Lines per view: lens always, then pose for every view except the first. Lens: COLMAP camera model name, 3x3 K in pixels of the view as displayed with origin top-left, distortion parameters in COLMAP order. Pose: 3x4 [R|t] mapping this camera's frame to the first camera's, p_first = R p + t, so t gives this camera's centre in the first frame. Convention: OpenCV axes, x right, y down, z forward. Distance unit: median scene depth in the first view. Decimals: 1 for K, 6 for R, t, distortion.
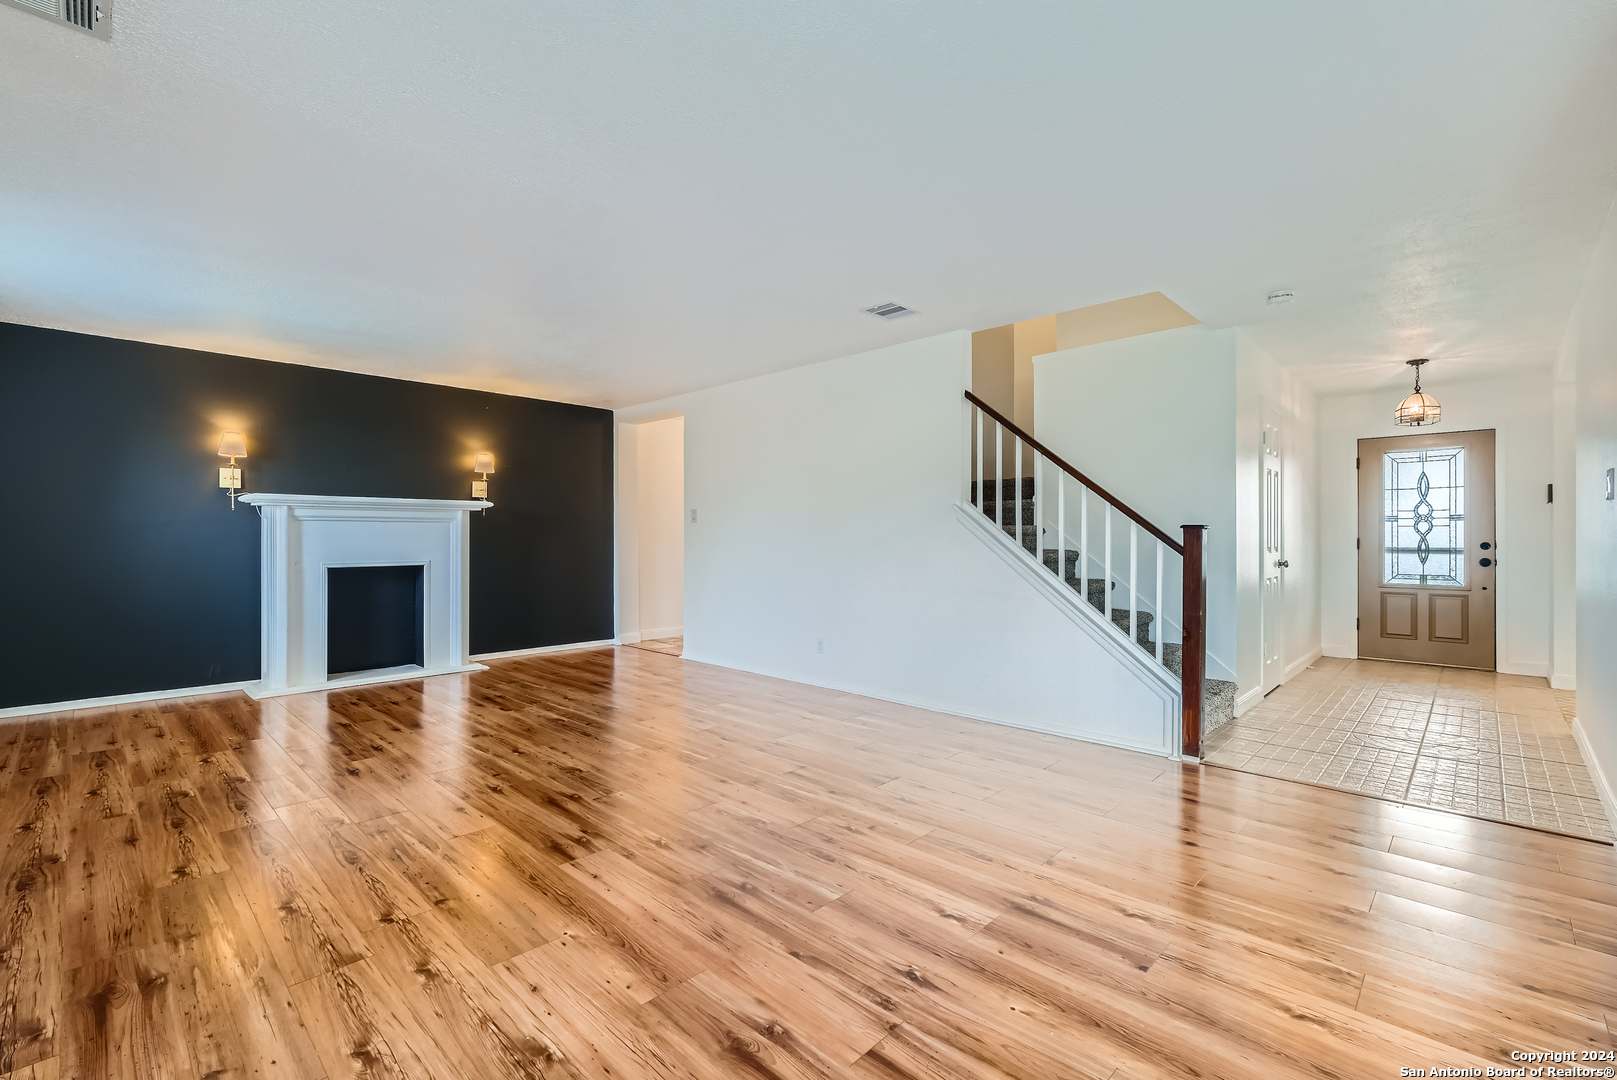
lens RADIAL K [[706.1, 0, 807.6], [0, 706.1, 537.9], [0, 0, 1]] dist [-0.002005, 0.000004]
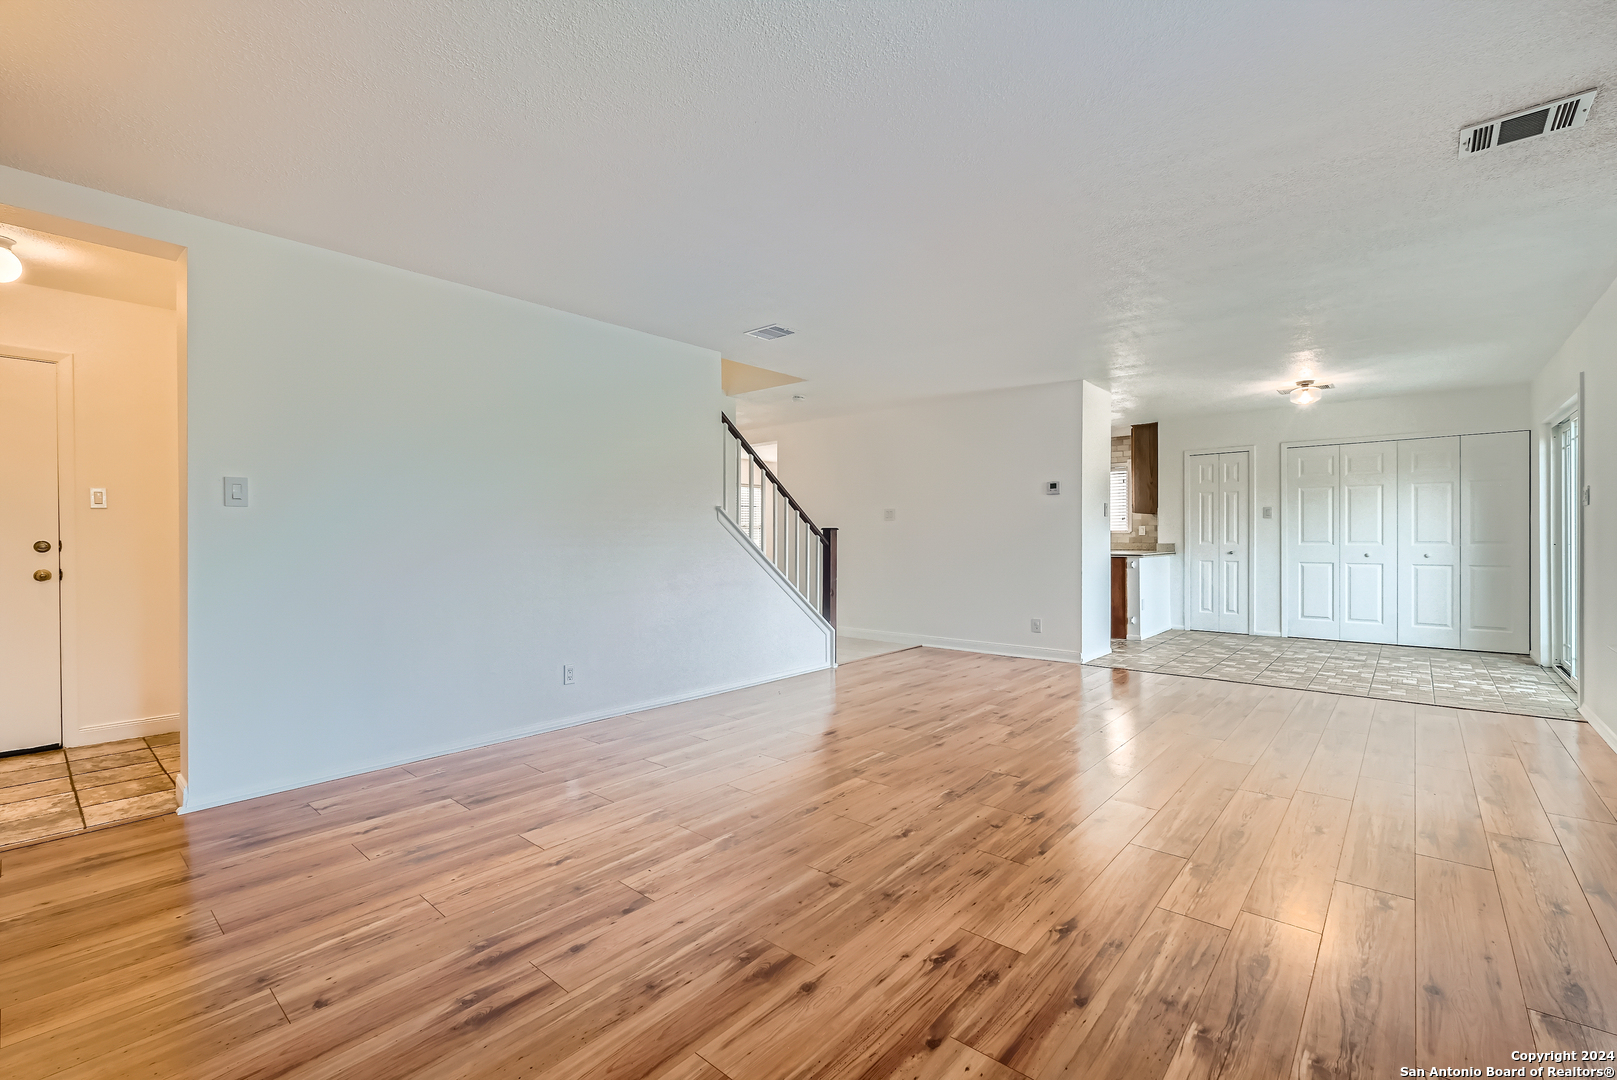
lens RADIAL K [[706.1, 0, 807.0], [0, 706.1, 533.5], [0, 0, 1]] dist [-0.002005, 0.000004]
pose [[-0.054143, 0.000283, 0.998533, -1.249286], [0.007685, 0.999970, 0.000134, 0.000339], [-0.998504, 0.007681, -0.054144, 1.273214]]
